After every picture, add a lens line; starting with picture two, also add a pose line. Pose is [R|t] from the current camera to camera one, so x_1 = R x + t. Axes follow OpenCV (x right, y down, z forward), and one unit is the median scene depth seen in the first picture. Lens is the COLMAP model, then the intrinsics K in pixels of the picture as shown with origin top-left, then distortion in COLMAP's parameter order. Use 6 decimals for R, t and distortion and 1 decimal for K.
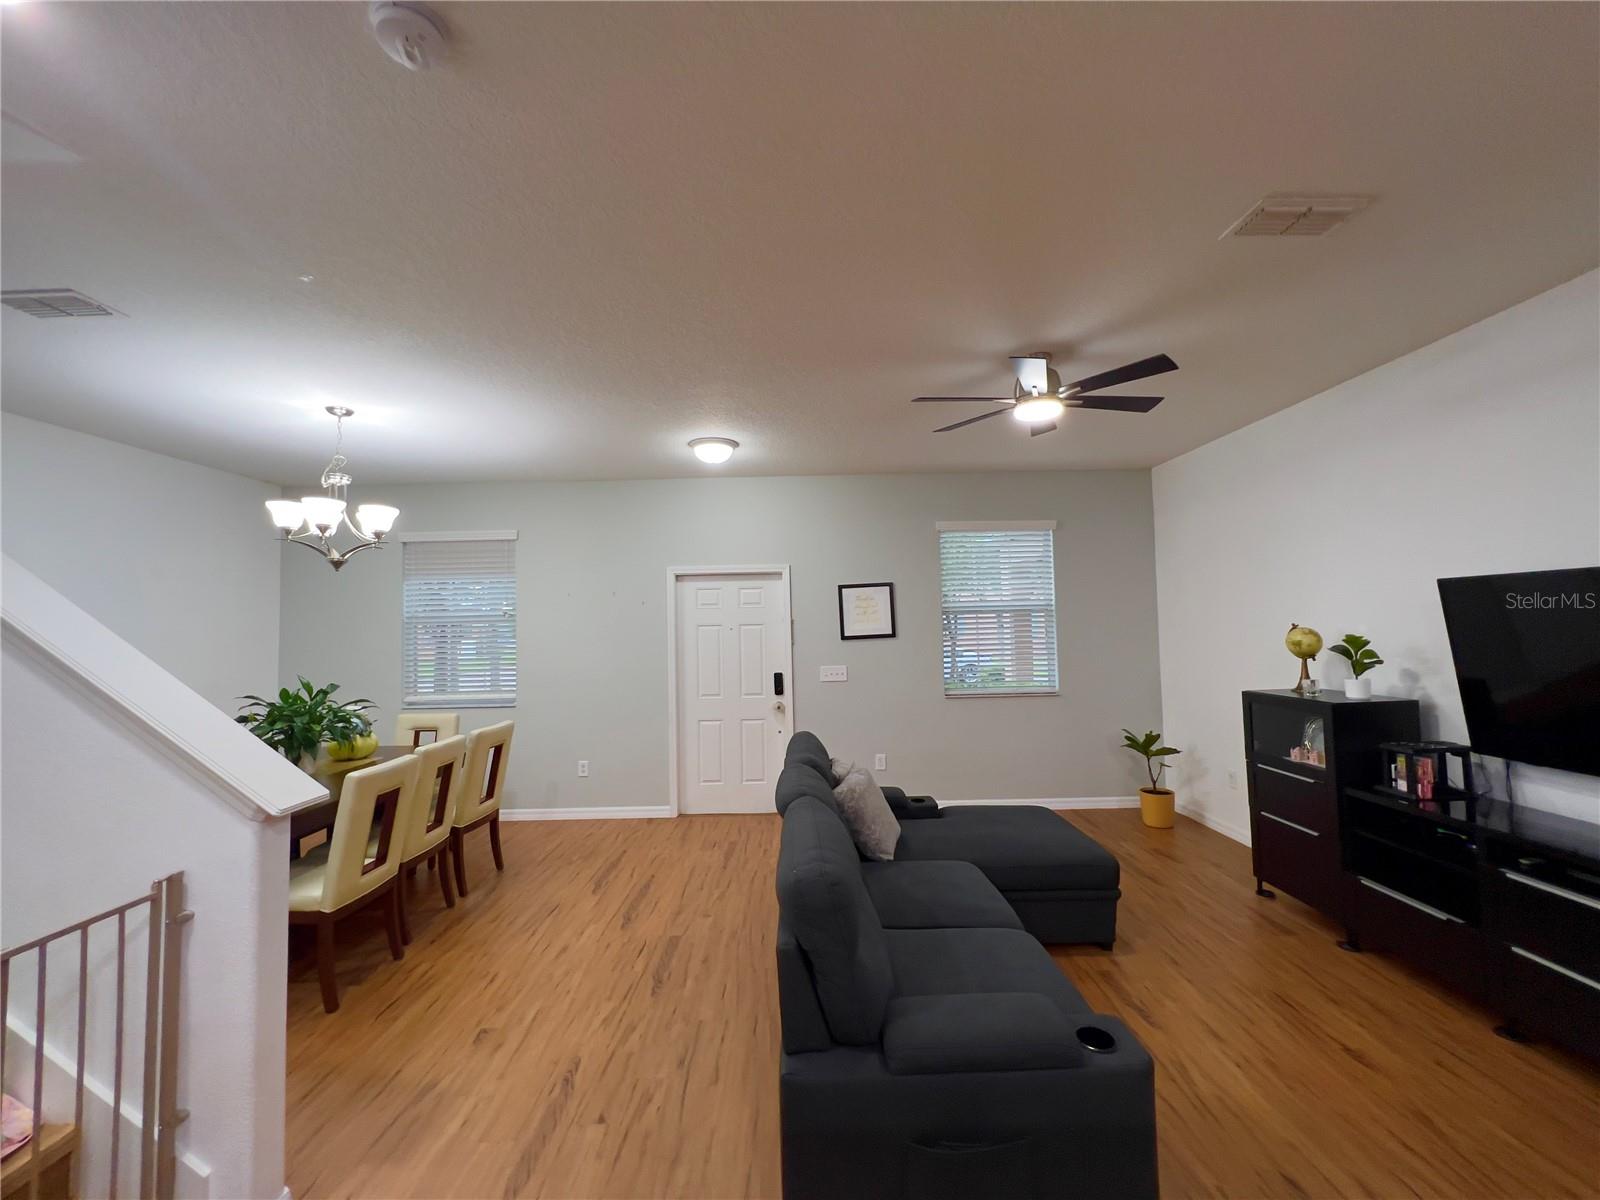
lens RADIAL K [[639.8, 0, 806.8], [0, 639.8, 602.8], [0, 0, 1]] dist [-0.001629, 0.000504]
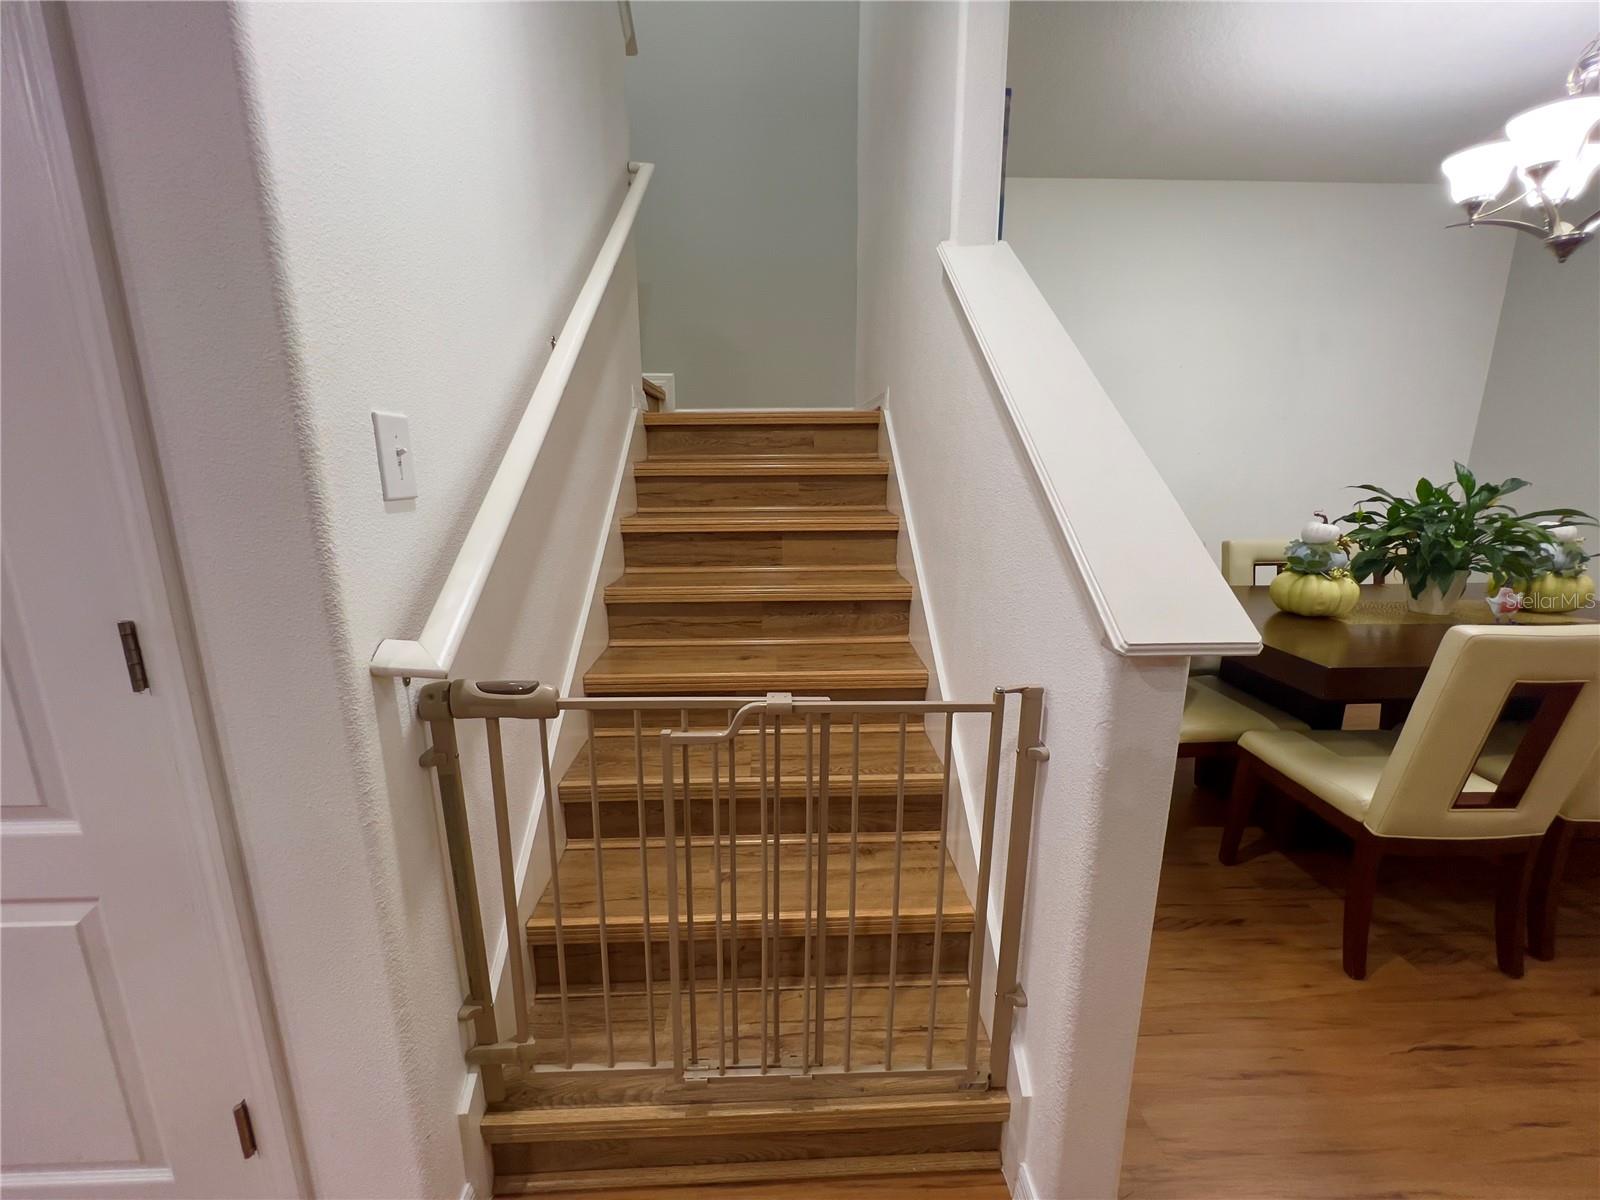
lens RADIAL K [[639.8, 0, 806.8], [0, 639.8, 602.8], [0, 0, 1]] dist [-0.001629, 0.000504]
pose [[0.032910, 0.229919, -0.972653, -0.174659], [0.039680, 0.972112, 0.231134, 0.083169], [0.998670, -0.046202, 0.022869, 0.356019]]
